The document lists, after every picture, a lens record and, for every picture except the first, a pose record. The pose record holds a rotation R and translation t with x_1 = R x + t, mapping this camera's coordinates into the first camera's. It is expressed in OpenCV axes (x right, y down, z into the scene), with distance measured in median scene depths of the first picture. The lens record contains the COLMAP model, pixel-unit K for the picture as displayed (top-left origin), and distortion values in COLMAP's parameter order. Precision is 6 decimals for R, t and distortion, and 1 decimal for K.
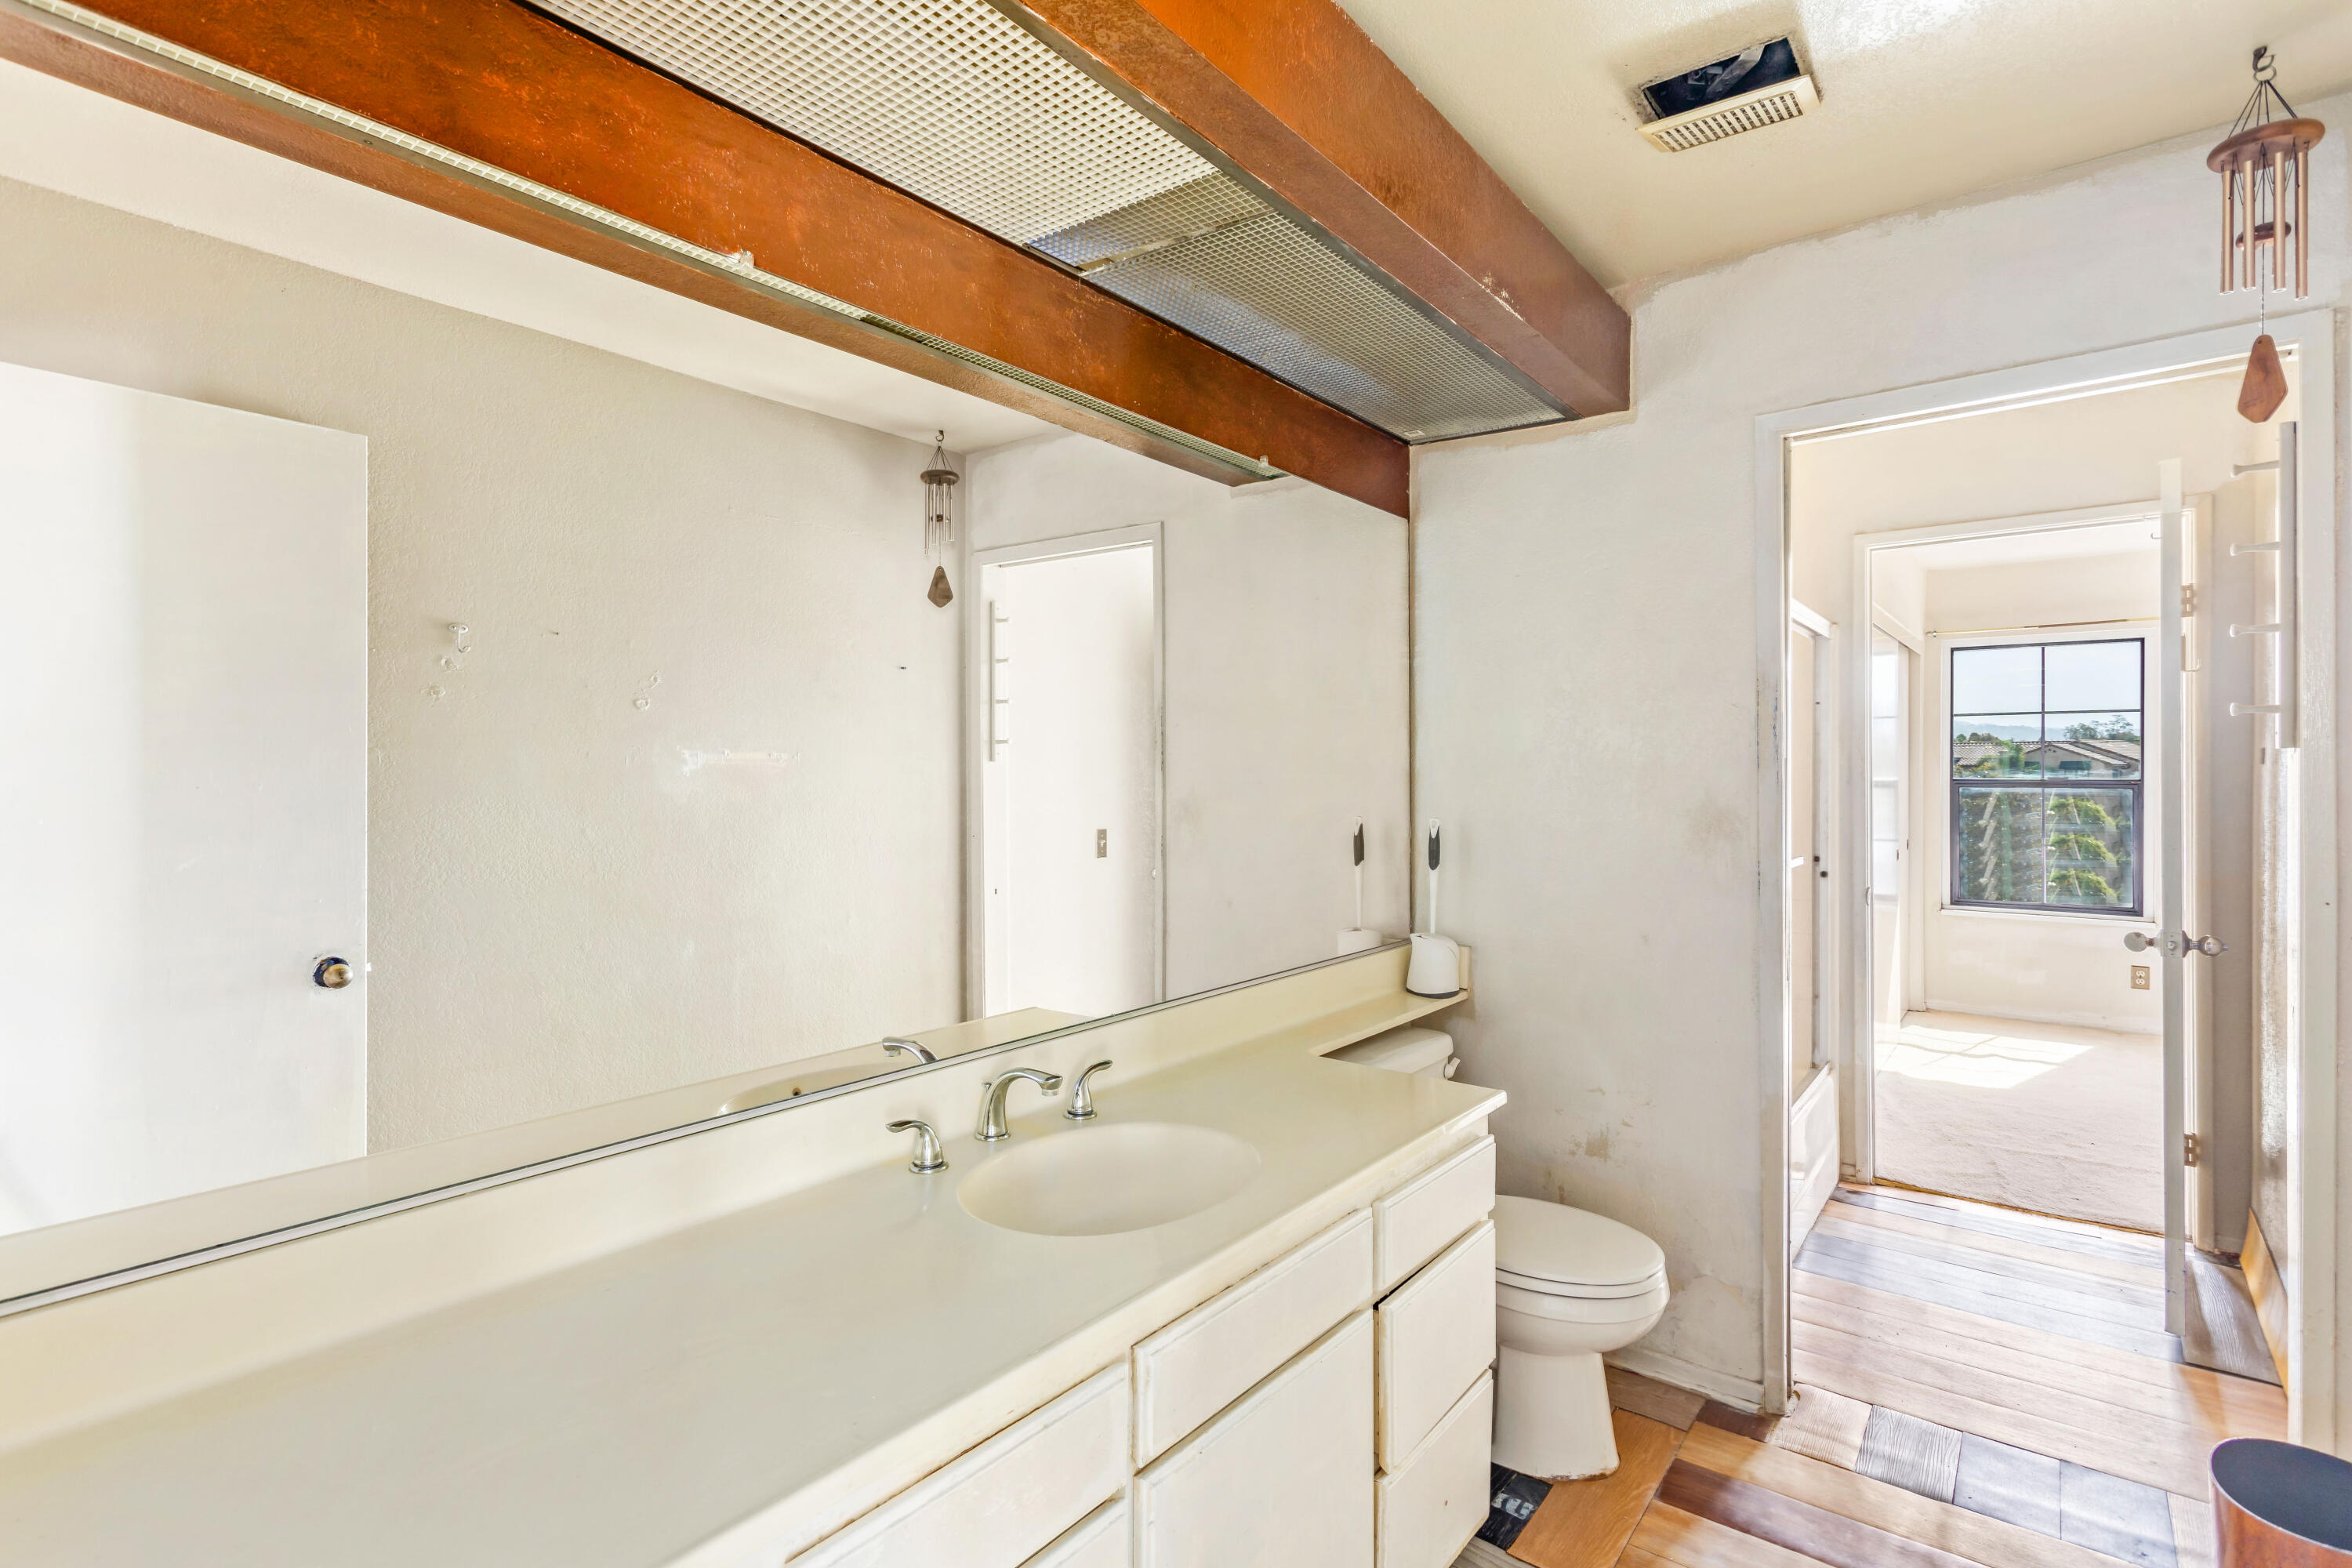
lens RADIAL K [[1122.3, 0, 1167.0], [0, 1122.3, 760.2], [0, 0, 1]] dist [0.013298, -0.000118]
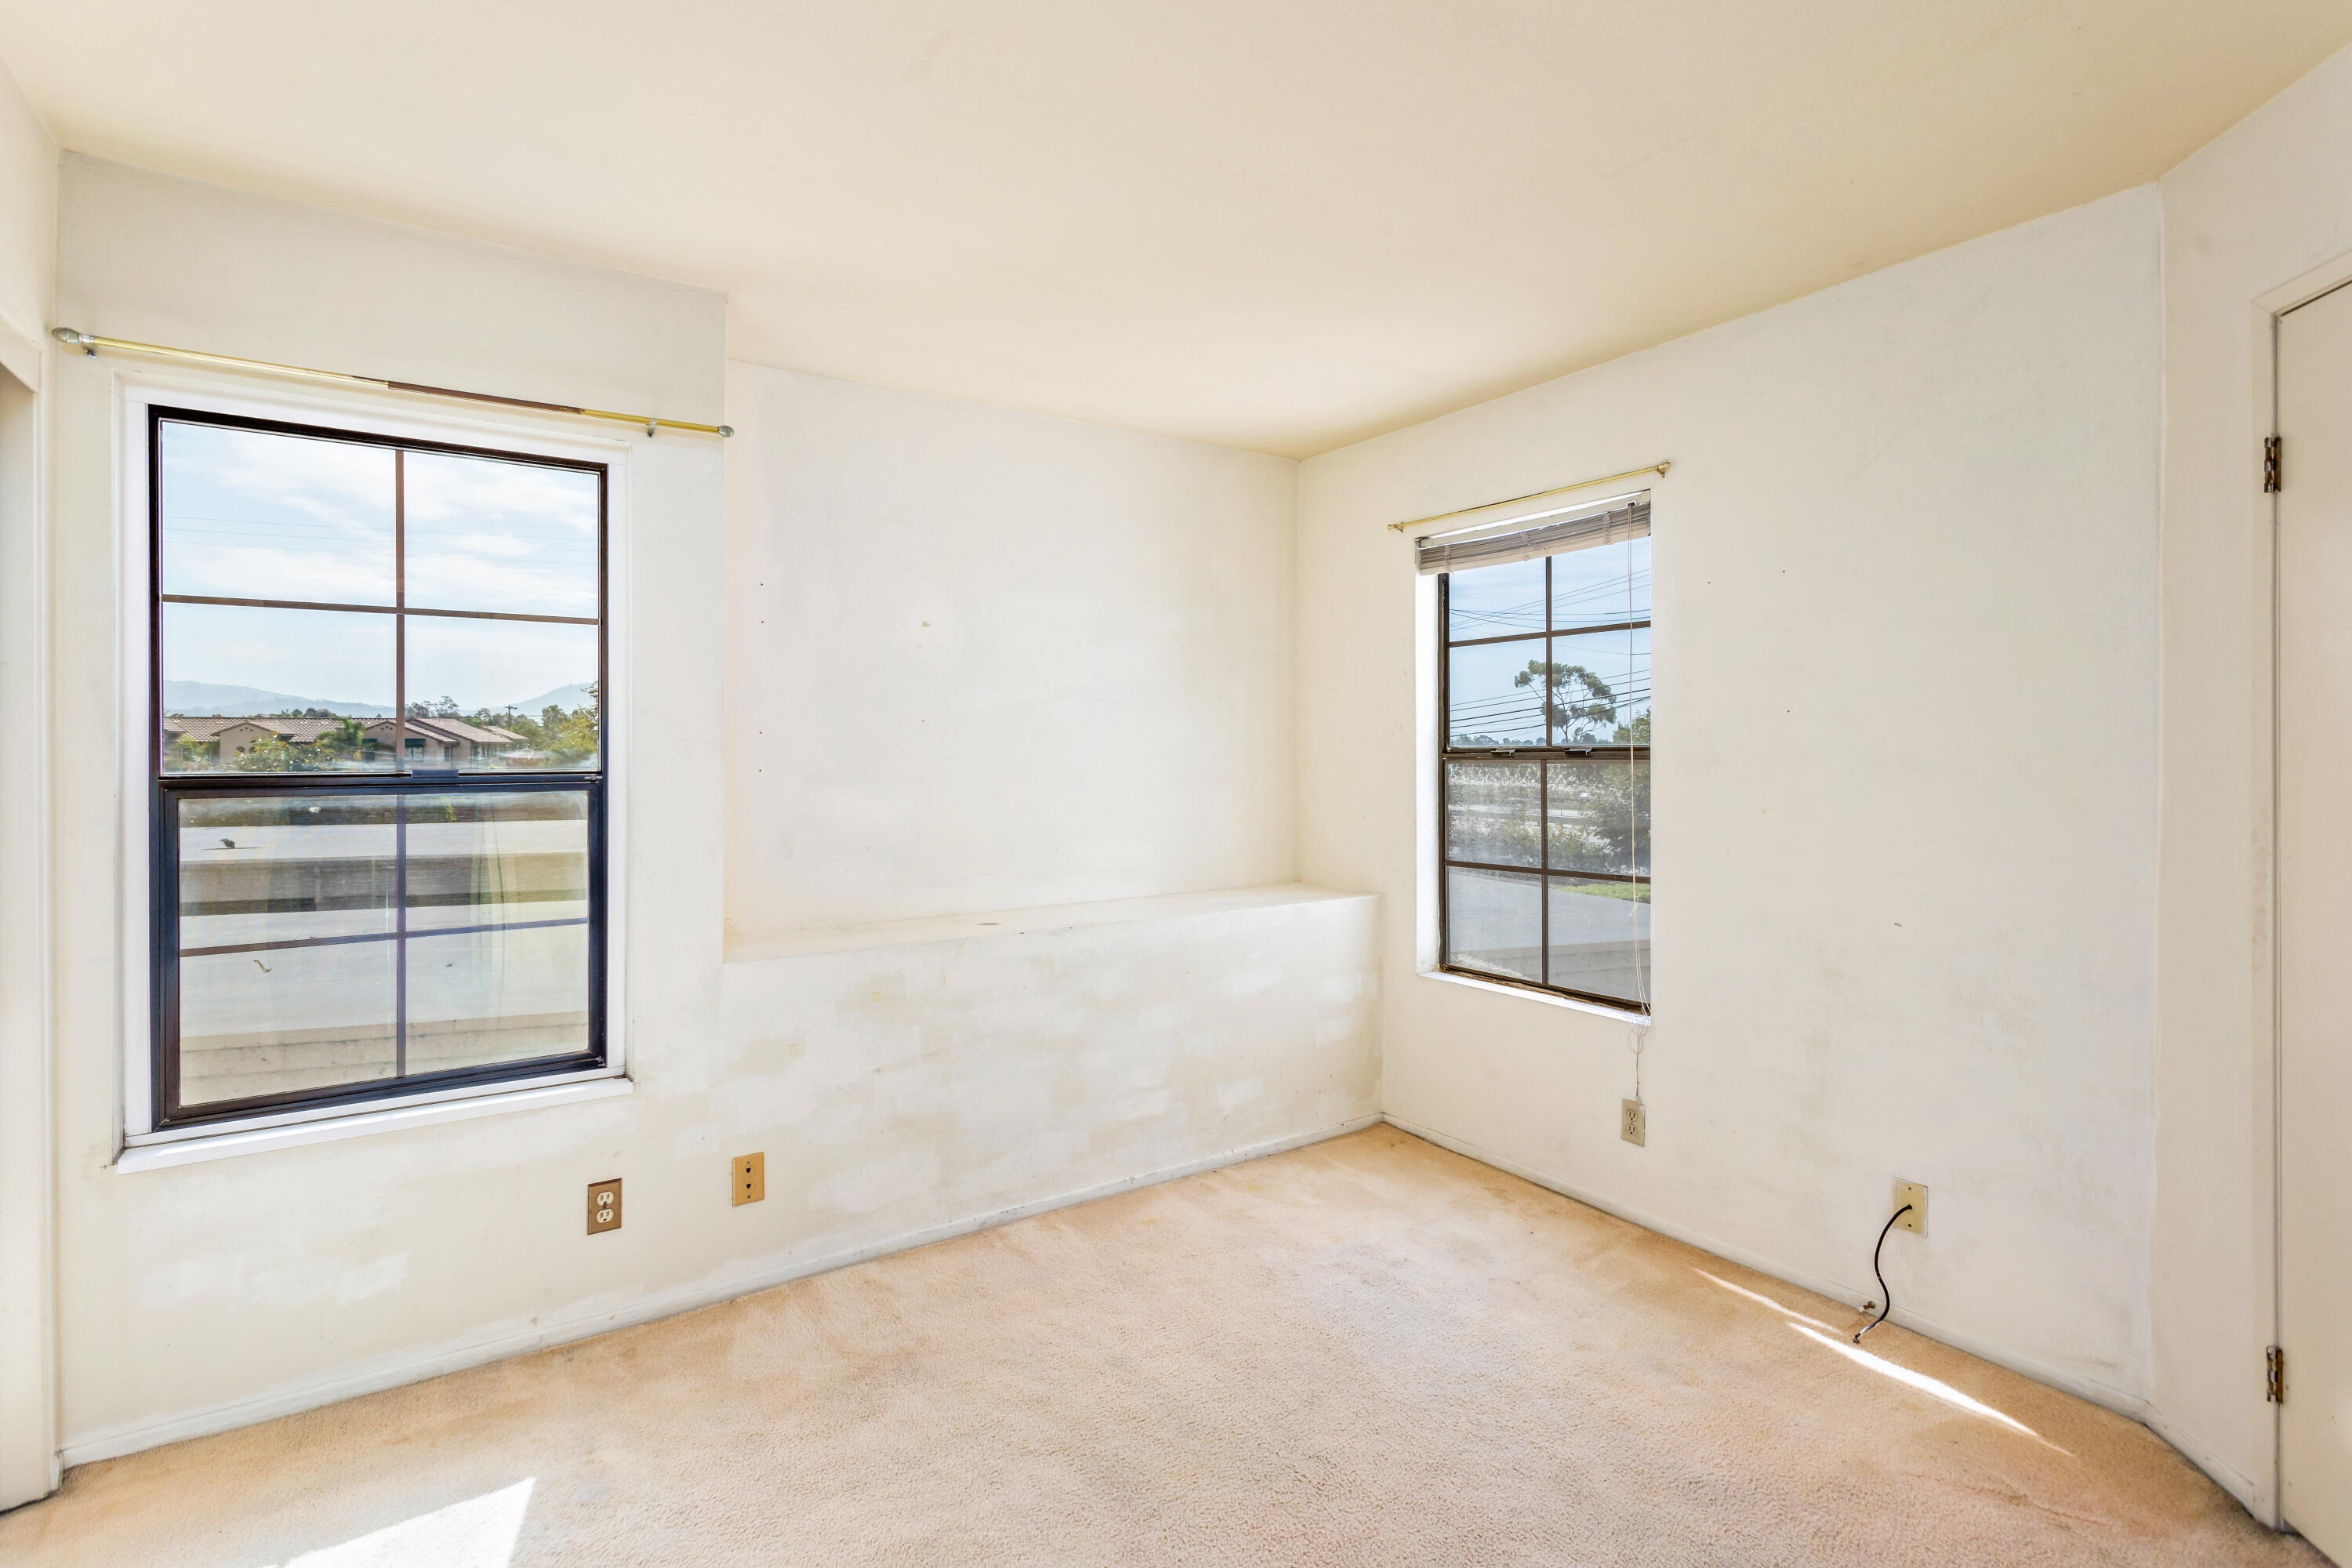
lens RADIAL K [[1122.3, 0, 1167.0], [0, 1122.3, 760.2], [0, 0, 1]] dist [0.013298, -0.000118]
pose [[0.298330, -0.012550, 0.954380, 0.482170], [-0.006962, 0.999858, 0.015325, 0.003998], [-0.954437, -0.011217, 0.298201, 0.633417]]
